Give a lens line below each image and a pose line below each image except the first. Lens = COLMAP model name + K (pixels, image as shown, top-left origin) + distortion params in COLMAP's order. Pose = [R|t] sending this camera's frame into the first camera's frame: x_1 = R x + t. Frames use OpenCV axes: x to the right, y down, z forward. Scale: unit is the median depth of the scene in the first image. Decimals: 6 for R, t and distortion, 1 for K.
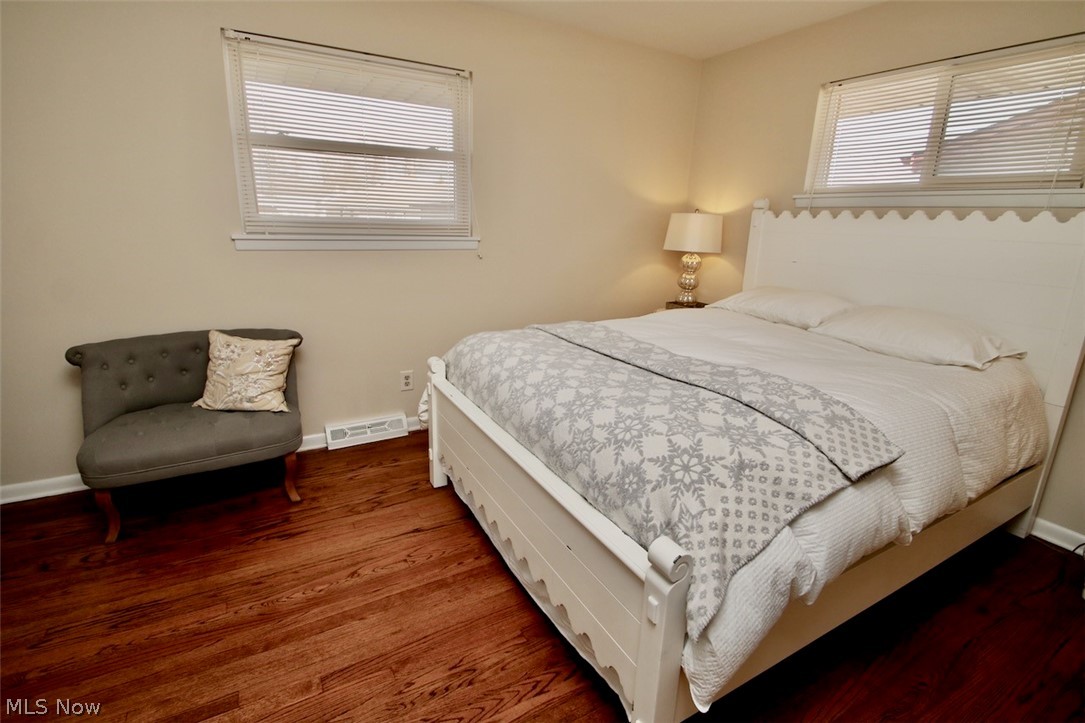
lens RADIAL K [[510.1, 0, 556.6], [0, 510.1, 344.7], [0, 0, 1]] dist [0.004558, 0.000482]
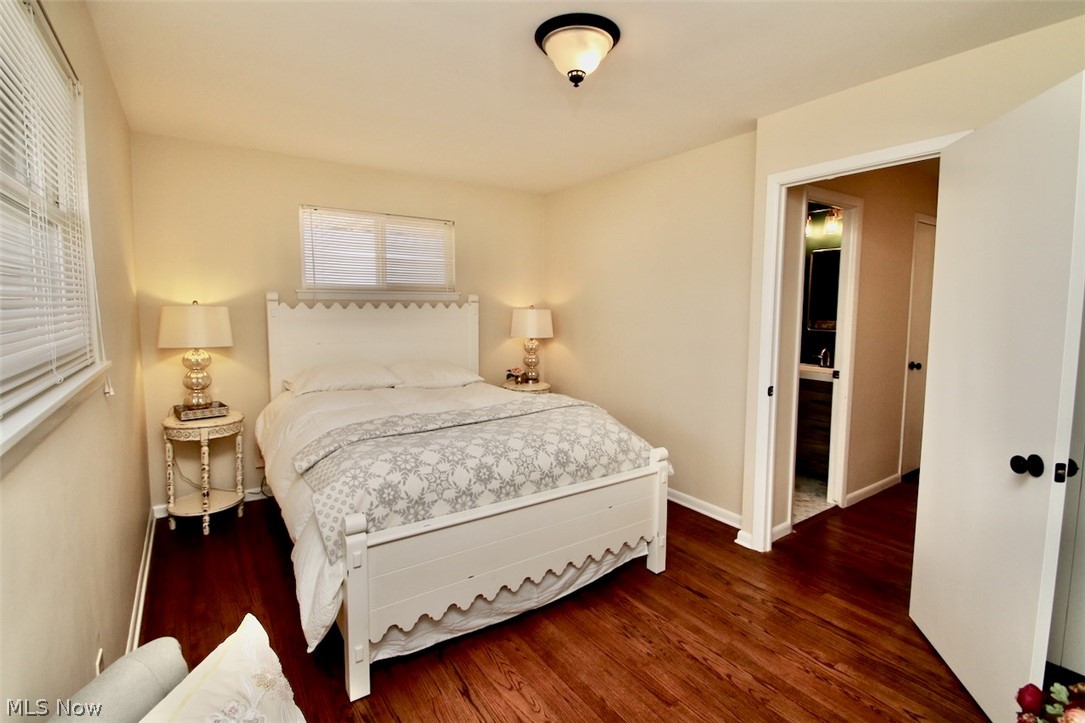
lens RADIAL K [[499.2, 0, 533.6], [0, 499.2, 345.5], [0, 0, 1]] dist [0.014394, -0.000209]
pose [[-0.074082, -0.103030, 0.991916, -0.890197], [0.230123, 0.966038, 0.117529, -0.217747], [-0.970338, 0.236970, -0.047856, 0.683731]]
